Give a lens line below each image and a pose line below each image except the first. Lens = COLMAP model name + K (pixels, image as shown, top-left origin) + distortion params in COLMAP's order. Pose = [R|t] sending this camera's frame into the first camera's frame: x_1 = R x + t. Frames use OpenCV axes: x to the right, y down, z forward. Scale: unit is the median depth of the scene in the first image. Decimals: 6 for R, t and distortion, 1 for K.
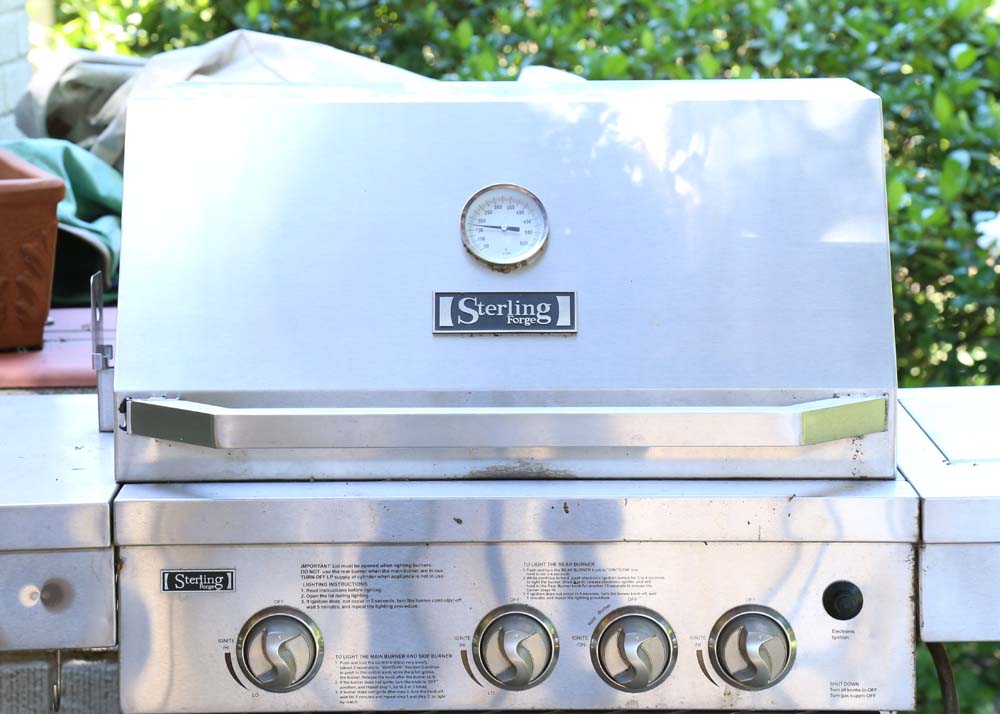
lens RADIAL K [[3205.1, 0, 483.7], [0, 3205.1, 319.1], [0, 0, 1]] dist [0.565497, 0.000000]
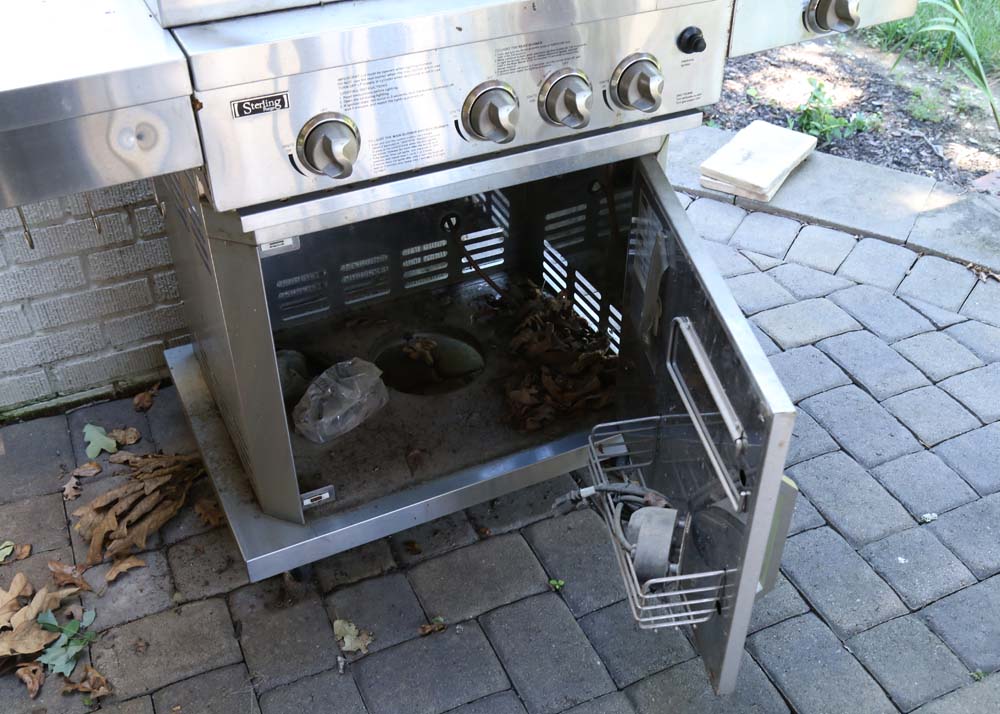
lens RADIAL K [[1016.0, 0, 505.3], [0, 1016.0, 378.9], [0, 0, 1]] dist [-0.007212, 0.000000]
pose [[0.898662, -0.271453, 0.344558, -0.167414], [0.051038, 0.844883, 0.532511, -0.033848], [-0.435663, -0.460962, 0.773118, 0.605889]]
